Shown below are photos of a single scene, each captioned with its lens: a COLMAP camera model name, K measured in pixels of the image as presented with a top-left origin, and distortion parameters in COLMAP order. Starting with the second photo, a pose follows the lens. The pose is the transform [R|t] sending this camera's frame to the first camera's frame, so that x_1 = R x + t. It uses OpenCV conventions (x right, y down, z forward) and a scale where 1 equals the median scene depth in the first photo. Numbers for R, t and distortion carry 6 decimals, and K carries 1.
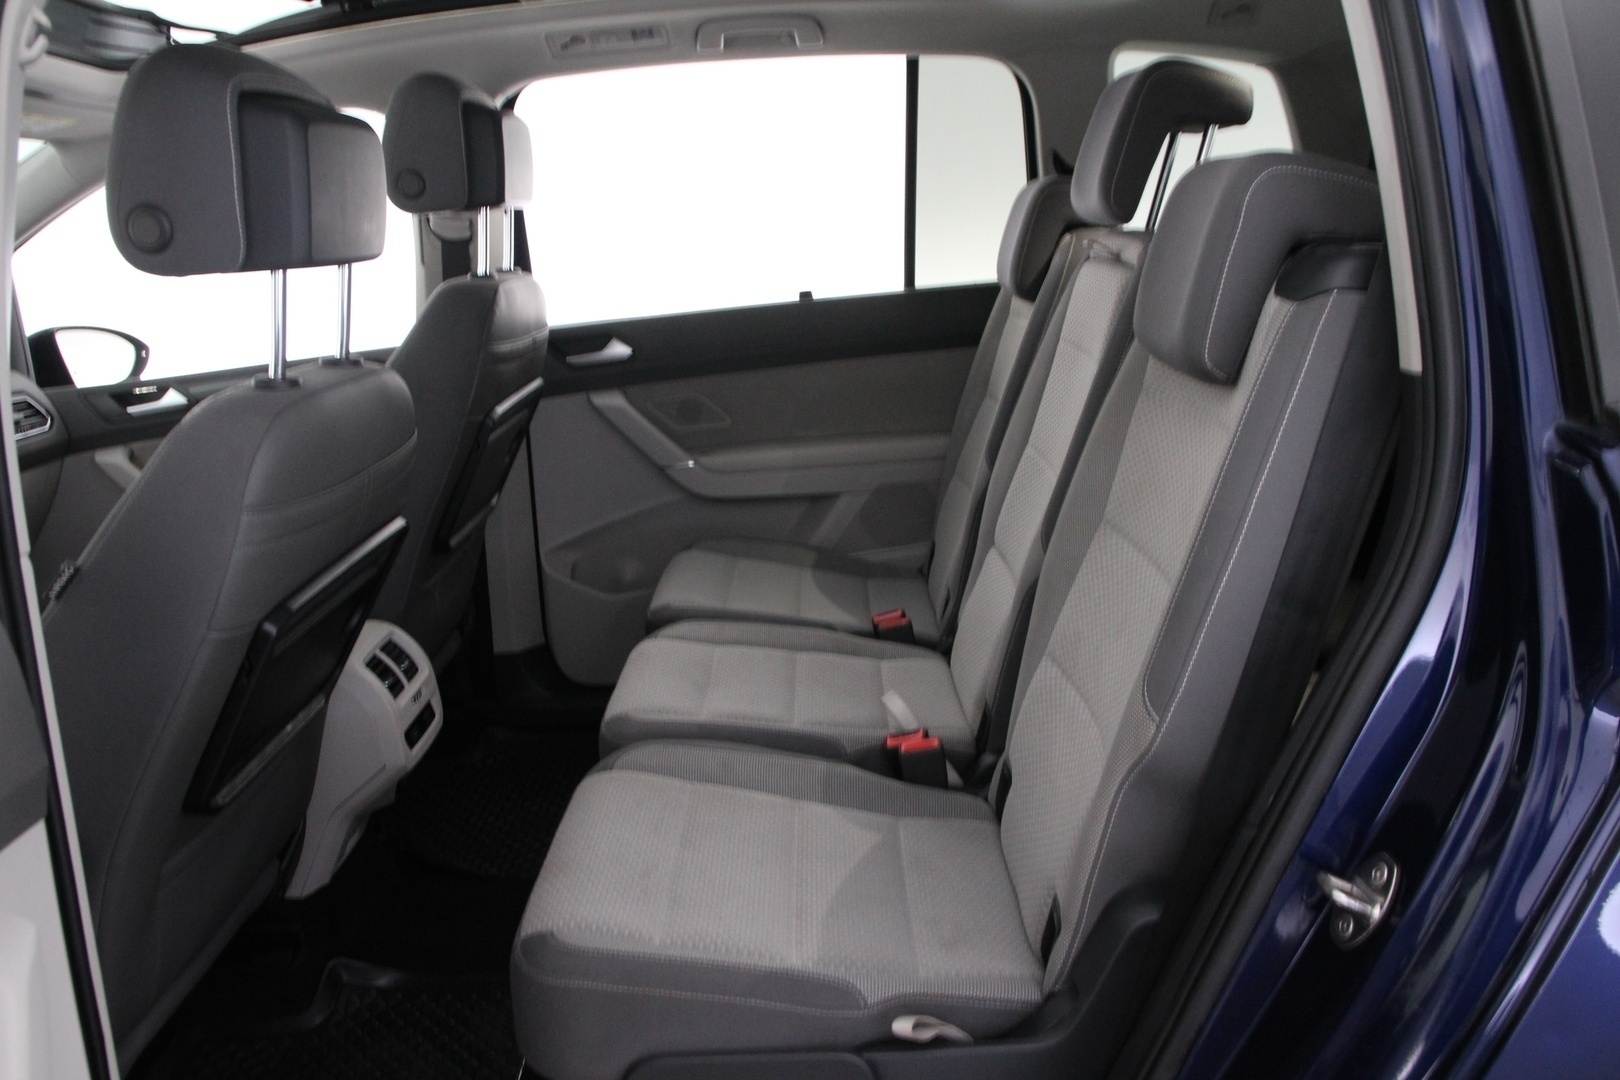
lens RADIAL K [[1273.1, 0, 816.8], [0, 1273.1, 551.0], [0, 0, 1]] dist [-0.148276, 0.125938]
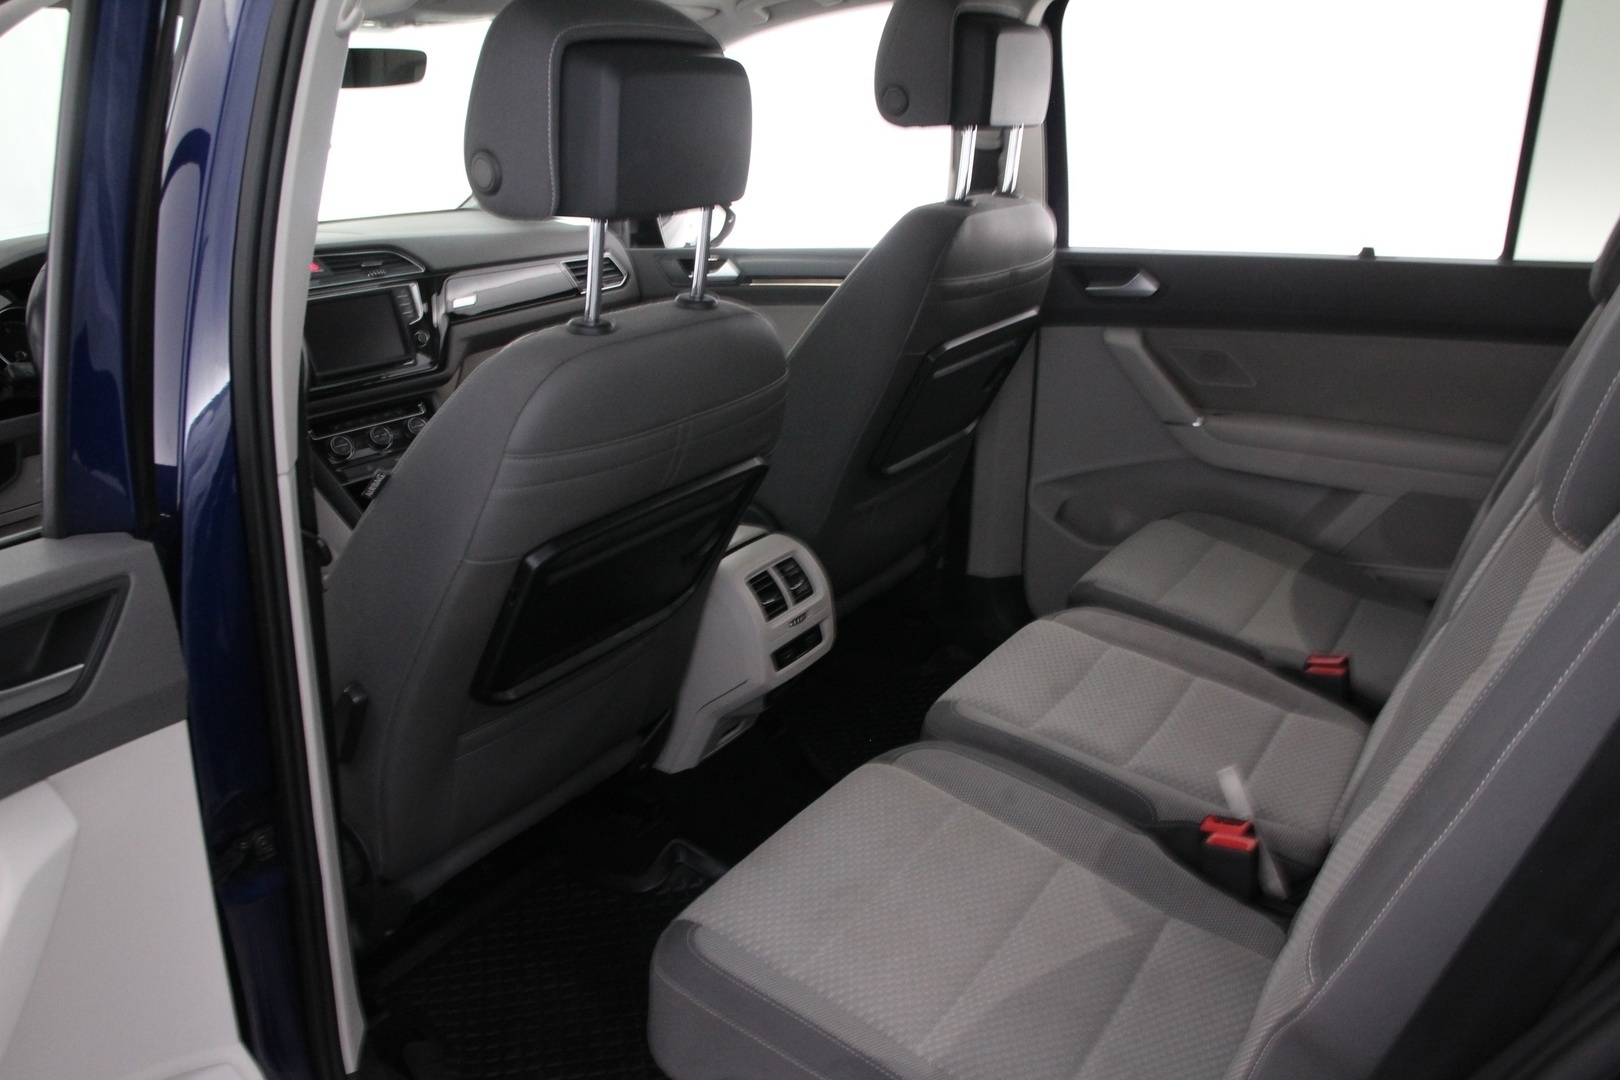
lens RADIAL K [[1273.1, 0, 816.8], [0, 1273.1, 551.0], [0, 0, 1]] dist [-0.148276, 0.125938]
pose [[0.836280, 0.231664, -0.496958, 0.174705], [-0.174508, 0.971684, 0.159304, -0.095554], [0.519791, -0.046499, 0.853027, 0.124788]]
